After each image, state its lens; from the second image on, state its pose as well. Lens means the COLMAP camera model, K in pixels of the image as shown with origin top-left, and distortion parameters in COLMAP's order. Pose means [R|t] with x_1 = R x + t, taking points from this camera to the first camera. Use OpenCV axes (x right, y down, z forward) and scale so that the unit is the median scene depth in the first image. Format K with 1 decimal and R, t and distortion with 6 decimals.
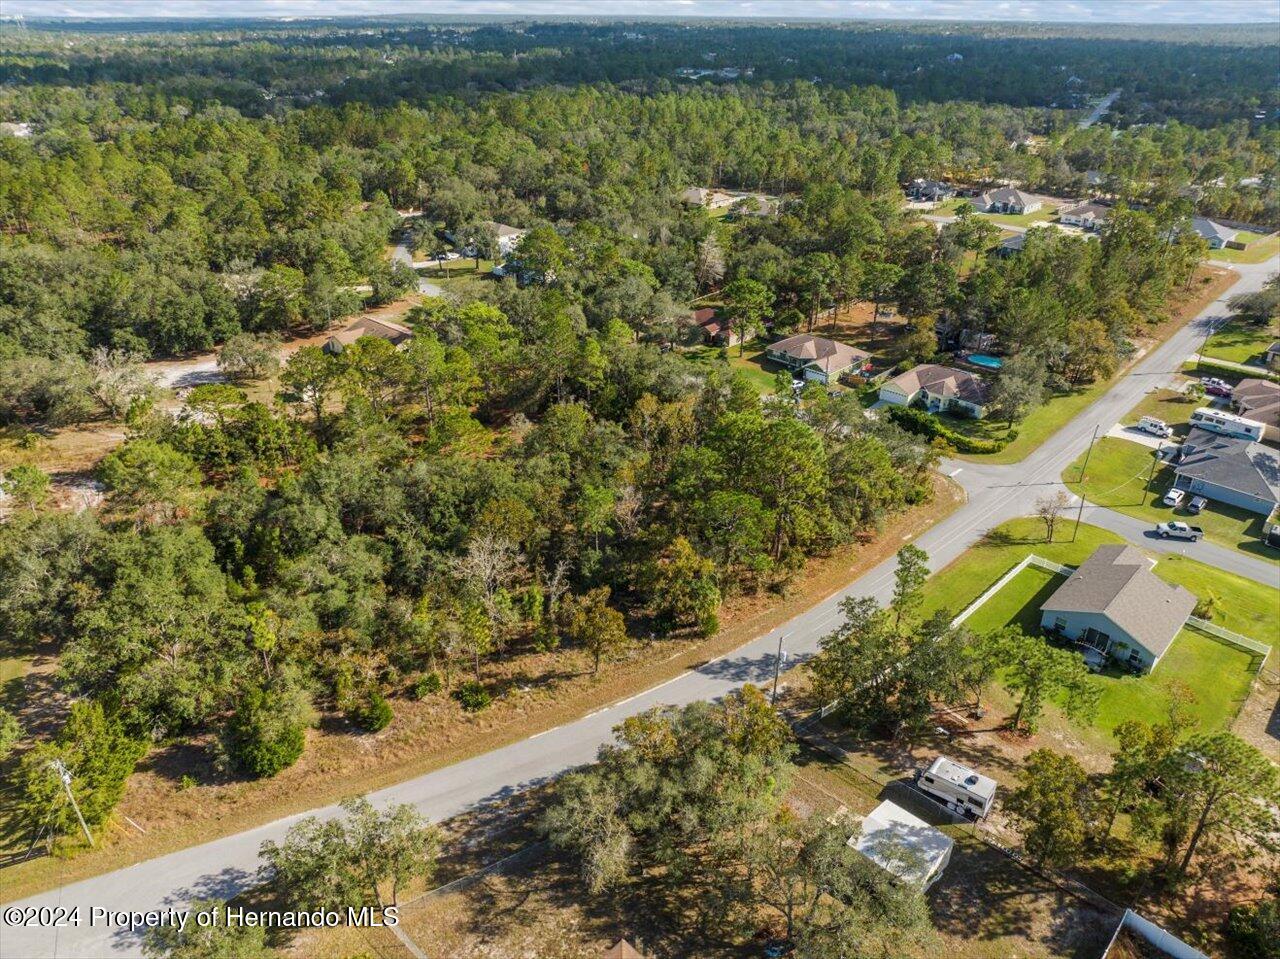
lens RADIAL K [[908.0, 0, 636.1], [0, 908.0, 474.1], [0, 0, 1]] dist [-0.021182, 0.000902]
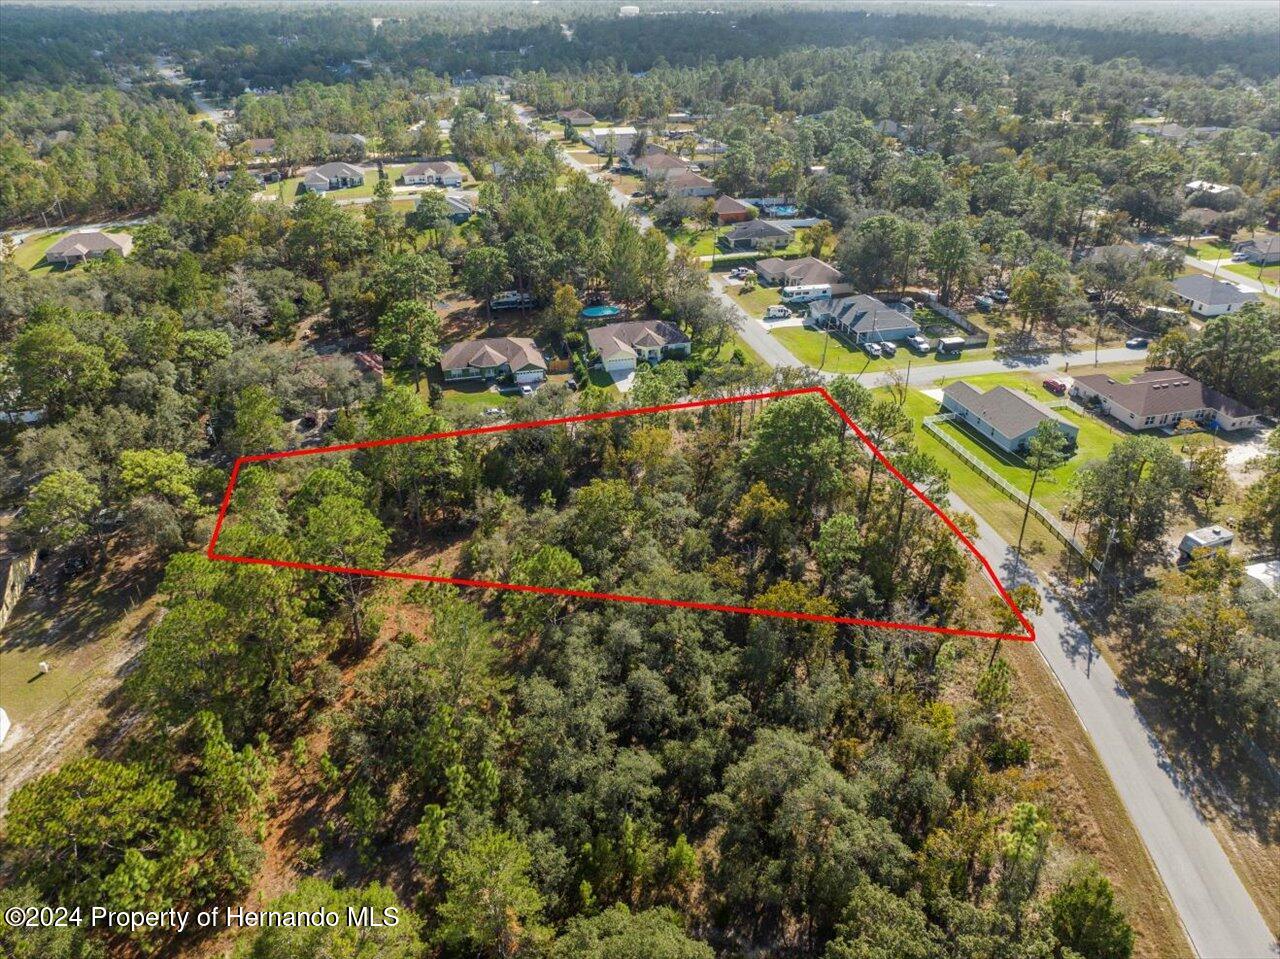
lens RADIAL K [[908.0, 0, 636.1], [0, 908.0, 474.1], [0, 0, 1]] dist [-0.021182, 0.000902]
pose [[0.519055, -0.418620, 0.745211, -0.632288], [0.394621, 0.890741, 0.225510, -0.240304], [-0.758193, 0.177024, 0.627540, 0.445336]]
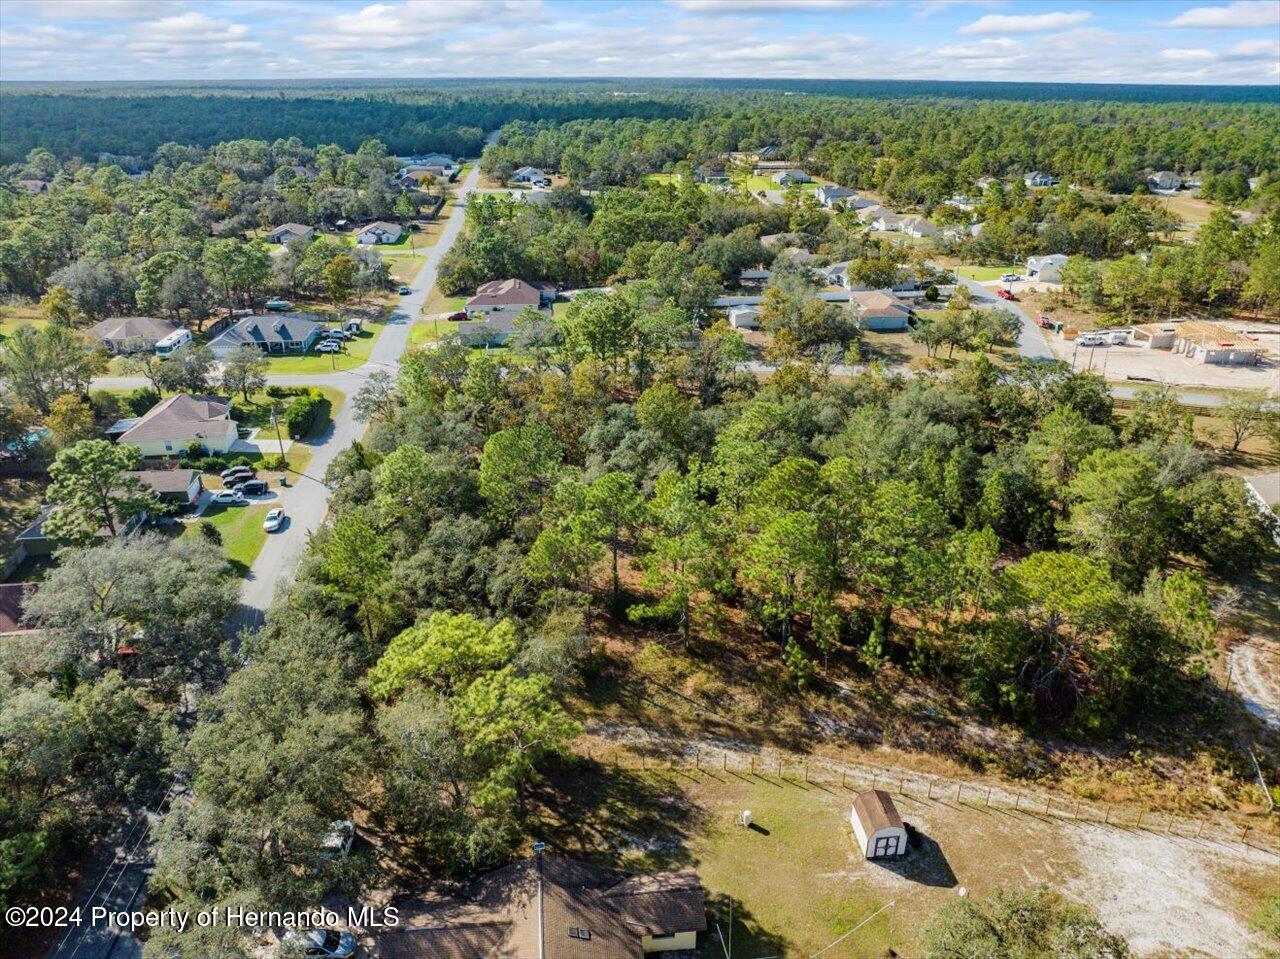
lens RADIAL K [[908.0, 0, 636.1], [0, 908.0, 474.1], [0, 0, 1]] dist [-0.021182, 0.000902]
pose [[-0.762536, -0.272483, 0.586763, -0.613640], [0.291472, 0.665012, 0.687607, -0.641503], [-0.577566, 0.695350, -0.427674, 1.405413]]
